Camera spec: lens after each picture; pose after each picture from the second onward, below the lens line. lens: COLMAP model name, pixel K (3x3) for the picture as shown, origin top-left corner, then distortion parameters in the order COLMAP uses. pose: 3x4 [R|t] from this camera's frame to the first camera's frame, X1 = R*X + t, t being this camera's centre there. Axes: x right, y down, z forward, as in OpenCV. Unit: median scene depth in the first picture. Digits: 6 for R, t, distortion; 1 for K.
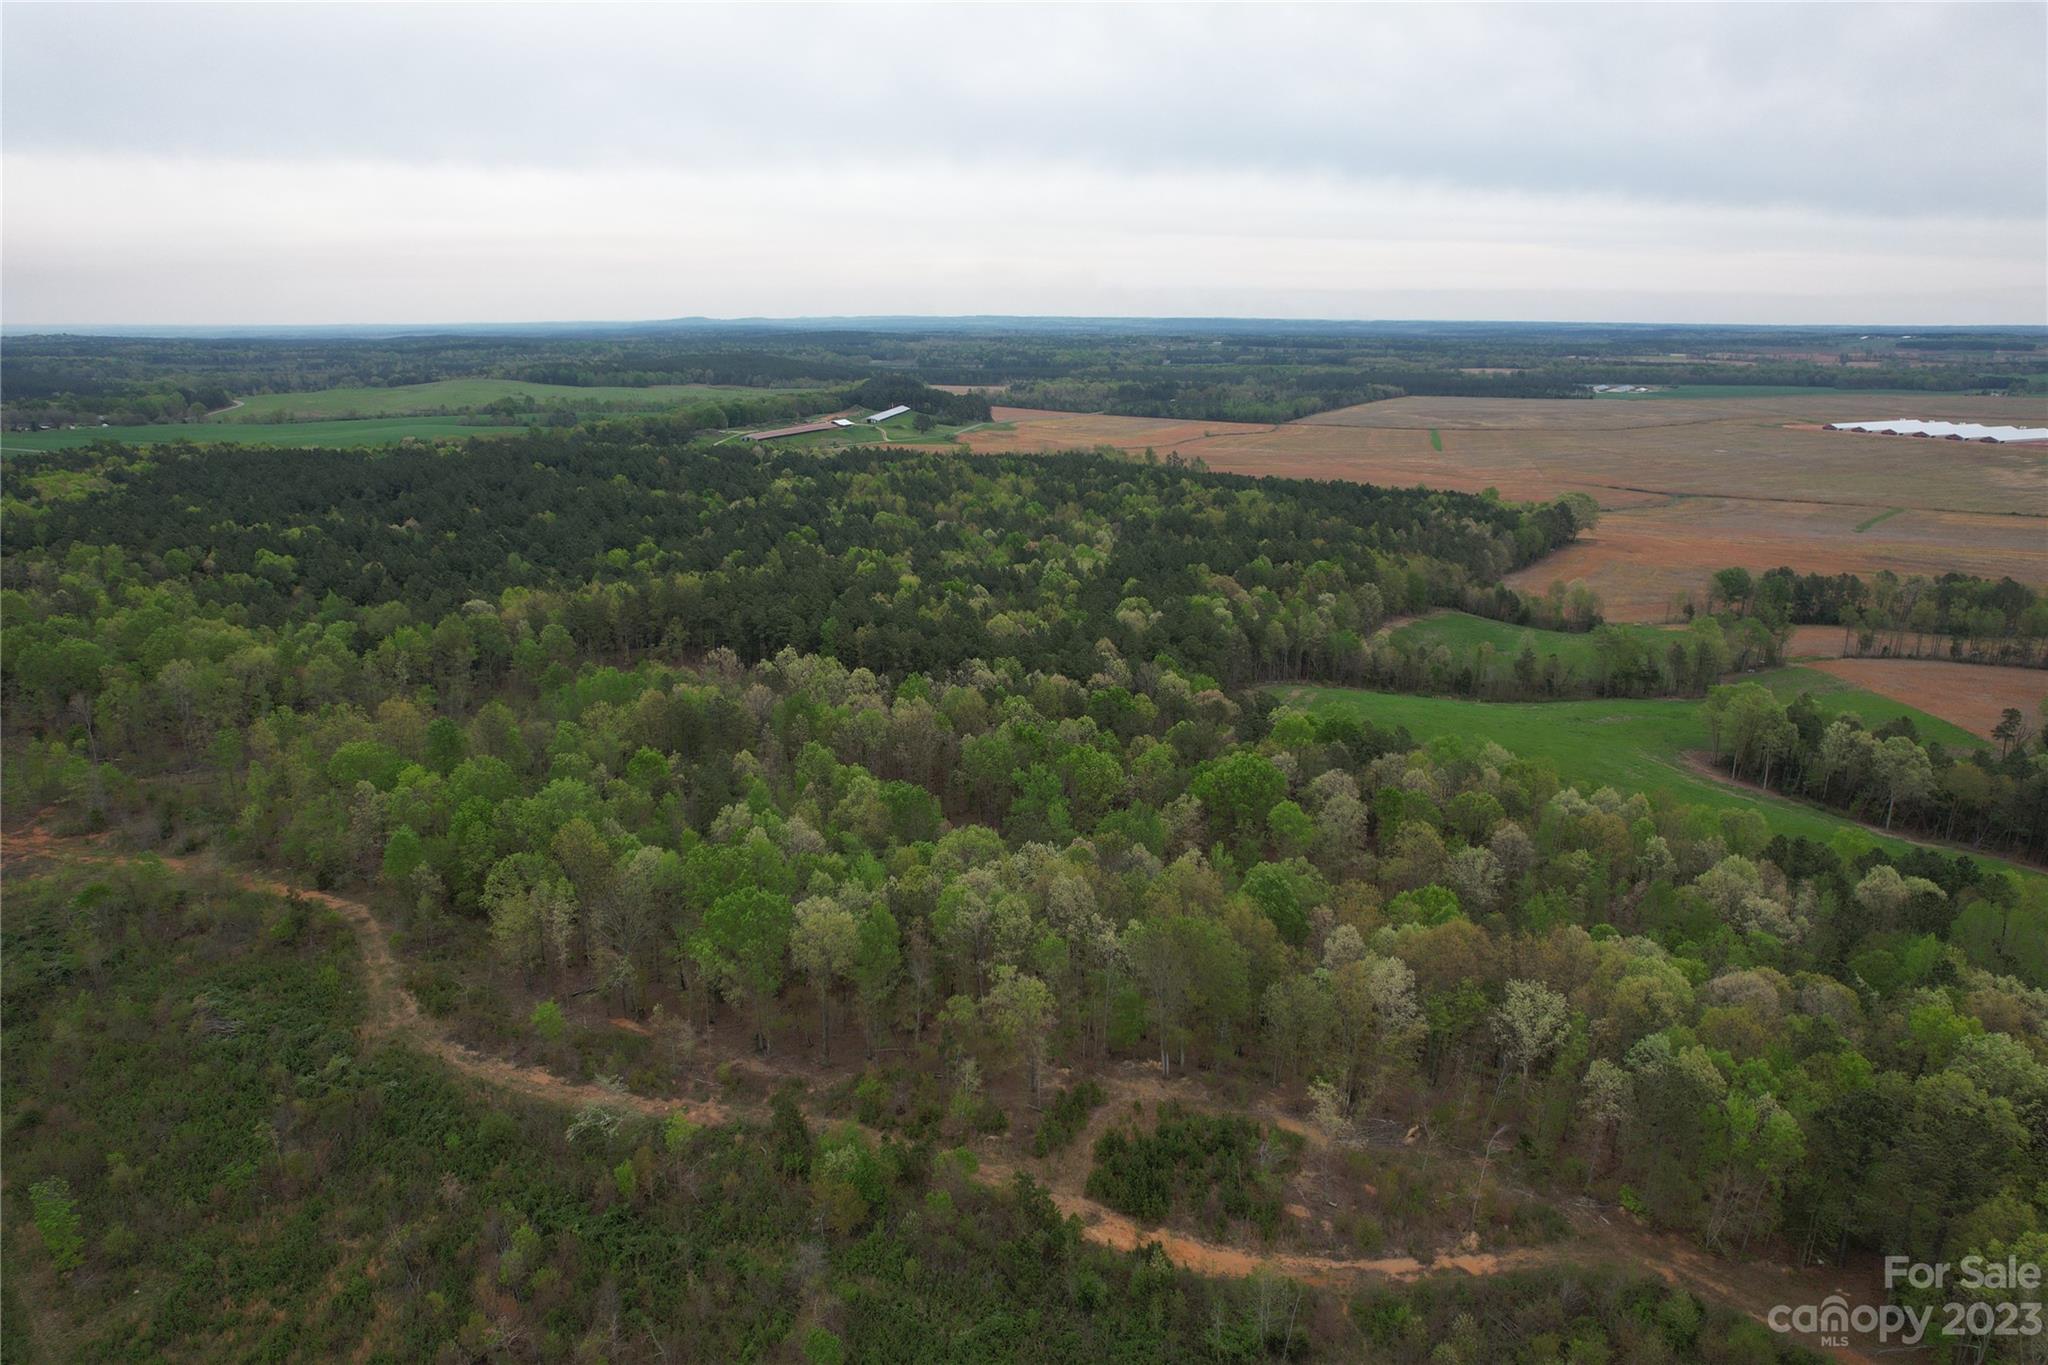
lens RADIAL K [[1317.4, 0, 1018.0], [0, 1317.4, 665.4], [0, 0, 1]] dist [-0.075384, 0.071897]
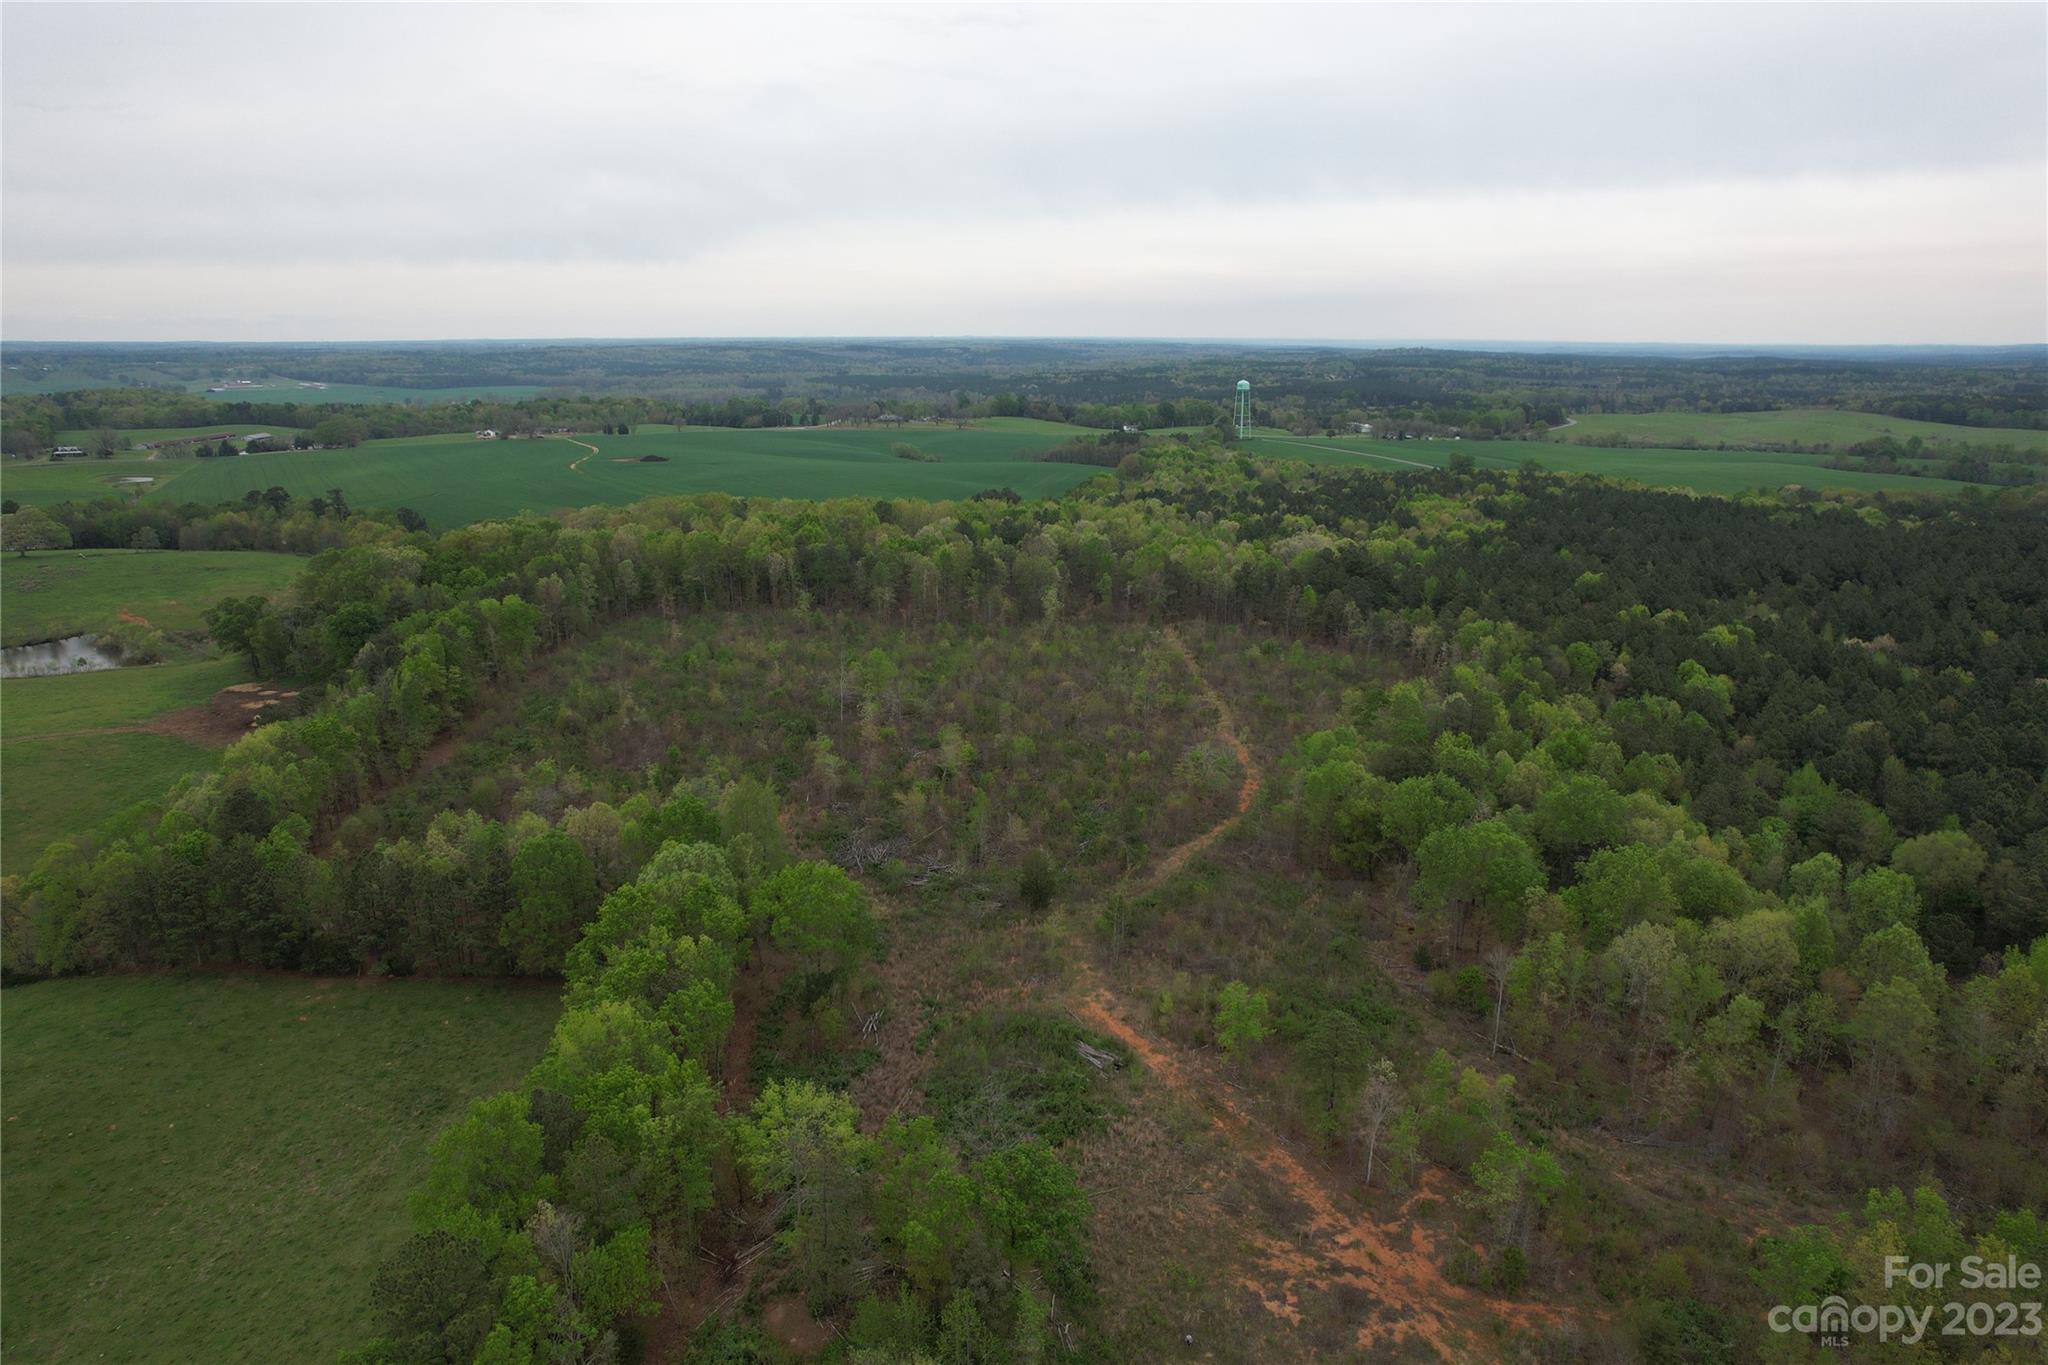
lens RADIAL K [[1317.4, 0, 1018.0], [0, 1317.4, 665.4], [0, 0, 1]] dist [-0.075384, 0.071897]
pose [[0.613484, 0.195251, -0.765189, -0.286605], [-0.205806, 0.975000, 0.083784, -0.076810], [0.762418, 0.106080, 0.638330, 0.284717]]
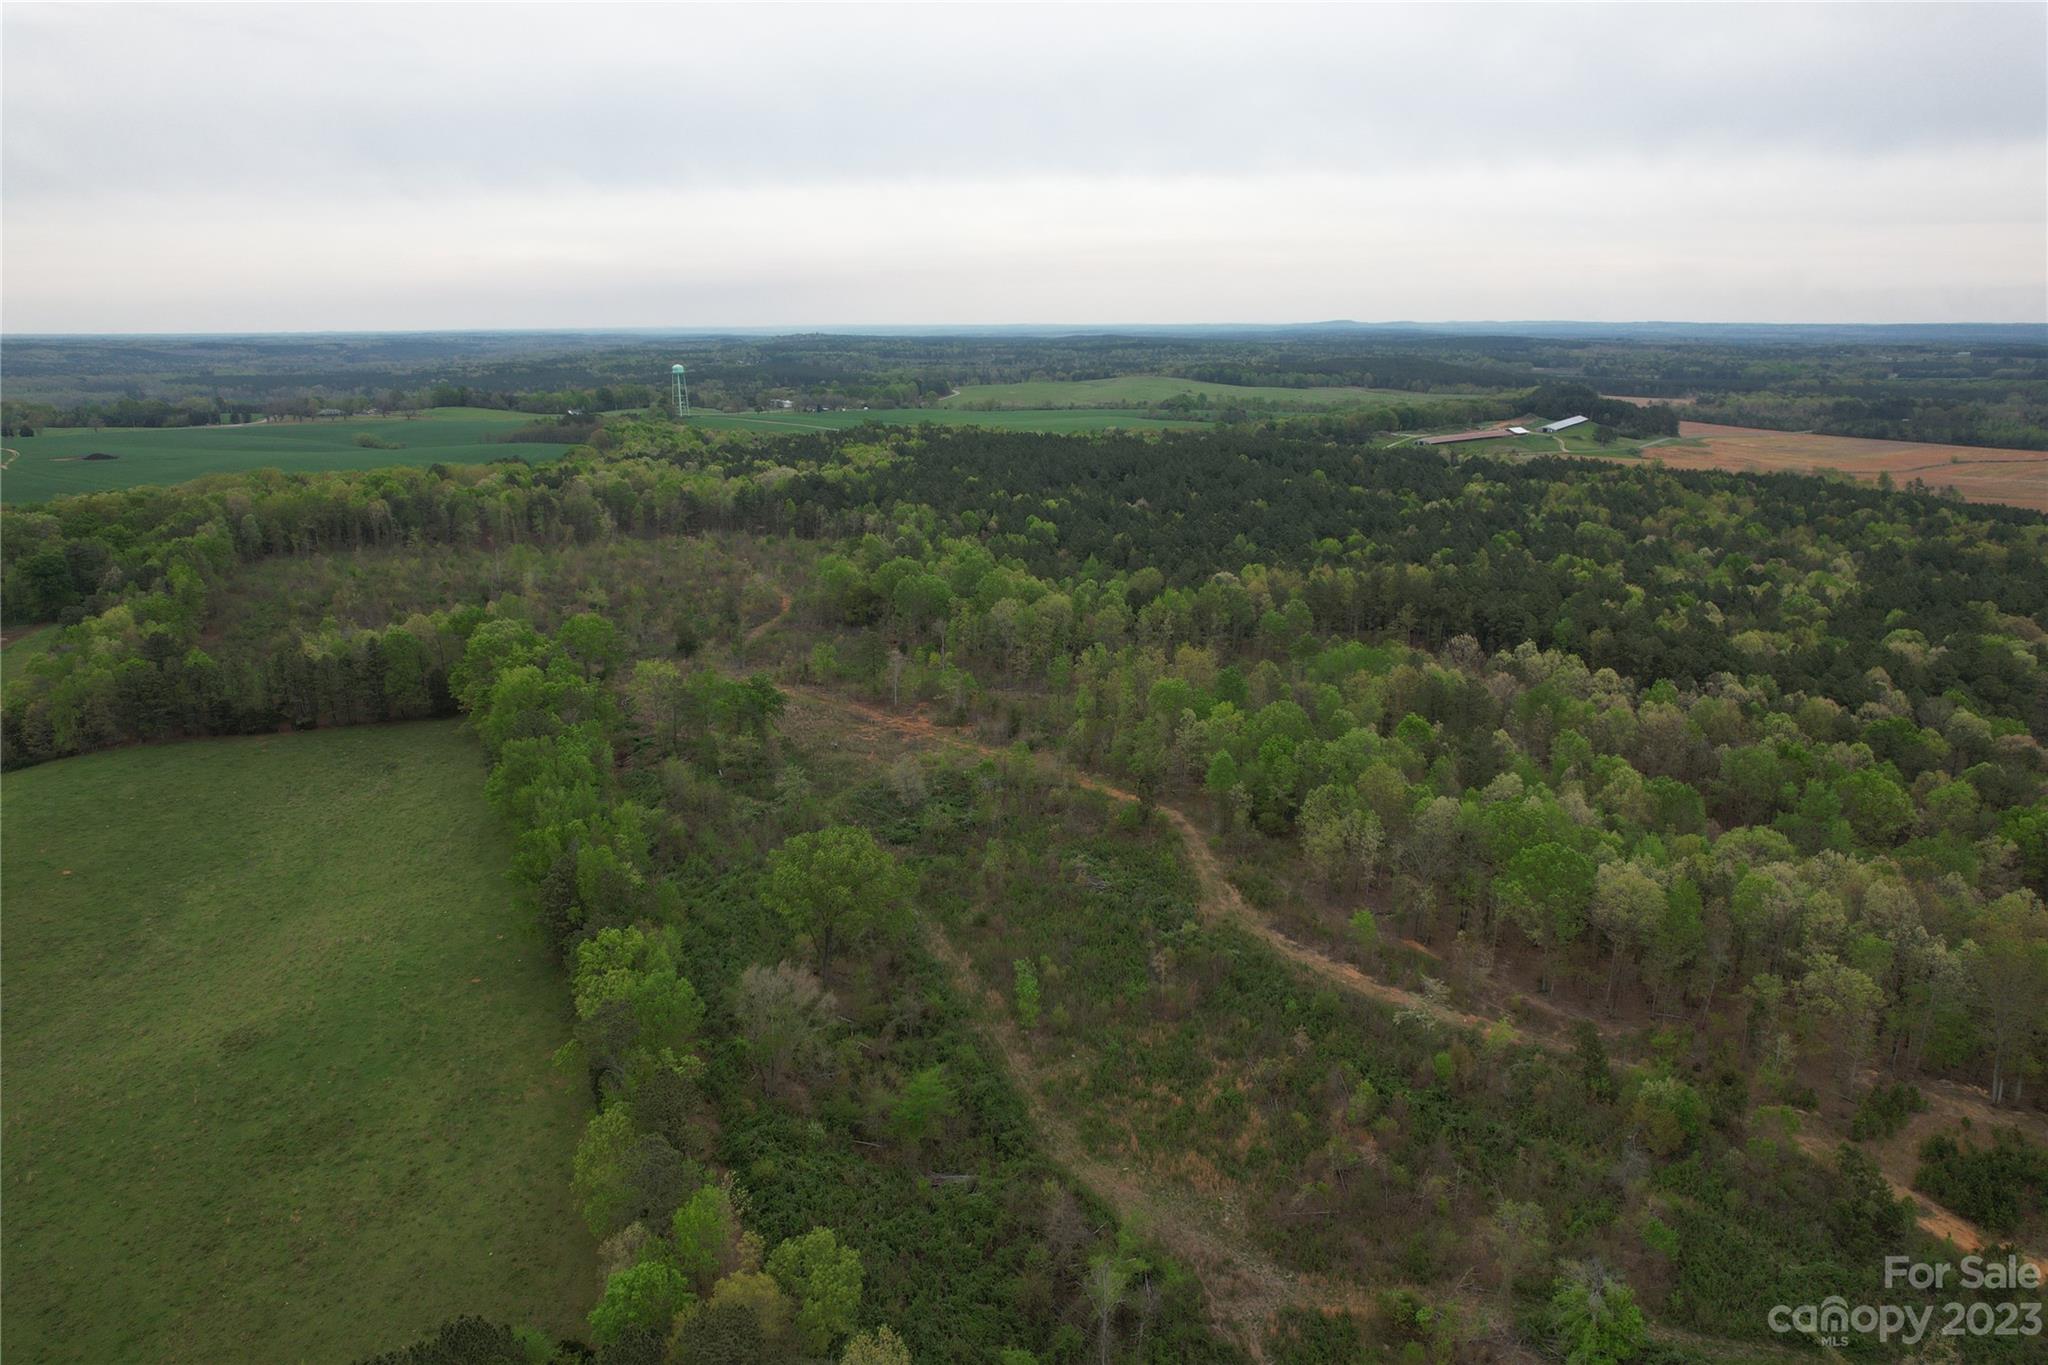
lens RADIAL K [[1317.4, 0, 1018.0], [0, 1317.4, 665.4], [0, 0, 1]] dist [-0.075384, 0.071897]
pose [[0.892109, 0.111076, -0.437954, -0.062643], [-0.112108, 0.993416, 0.023593, 0.020166], [0.437691, 0.028051, 0.898688, -0.079987]]
